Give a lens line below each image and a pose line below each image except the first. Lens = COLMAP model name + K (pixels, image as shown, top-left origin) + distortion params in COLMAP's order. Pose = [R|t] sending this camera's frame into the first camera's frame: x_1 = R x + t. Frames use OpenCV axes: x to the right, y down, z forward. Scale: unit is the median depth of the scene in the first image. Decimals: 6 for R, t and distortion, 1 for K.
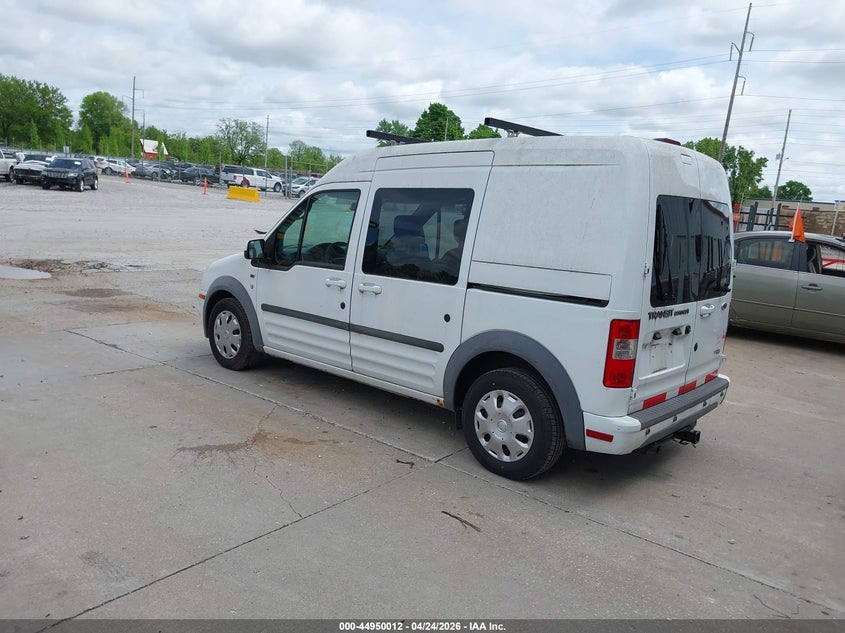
lens RADIAL K [[669.9, 0, 427.8], [0, 669.9, 312.8], [0, 0, 1]] dist [0.004839, -0.014322]
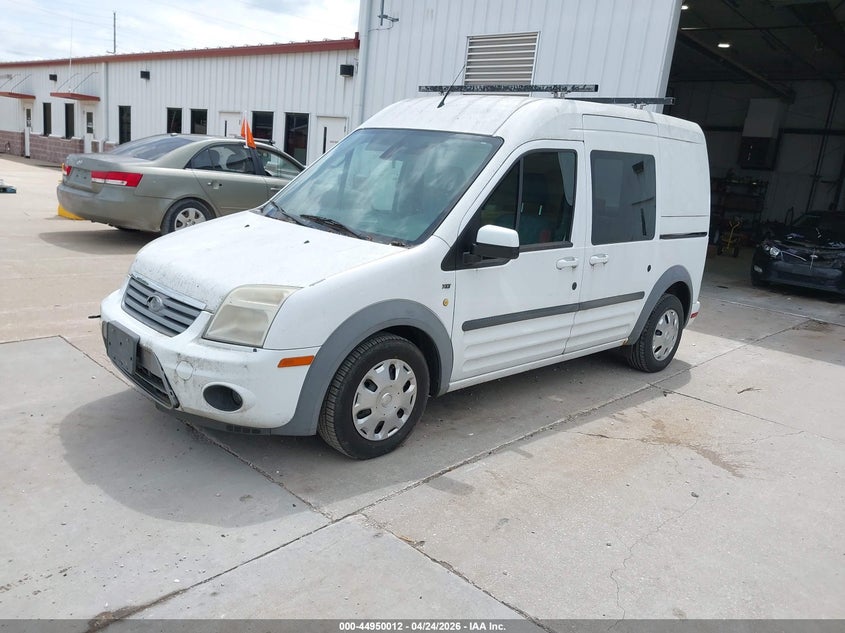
lens RADIAL K [[669.9, 0, 427.4], [0, 669.9, 324.1], [0, 0, 1]] dist [0.004839, -0.014322]
pose [[0.076825, -0.296899, 0.951814, -1.006236], [0.071296, 0.953827, 0.291772, -0.236618], [-0.994492, 0.045445, 0.094446, 1.116827]]
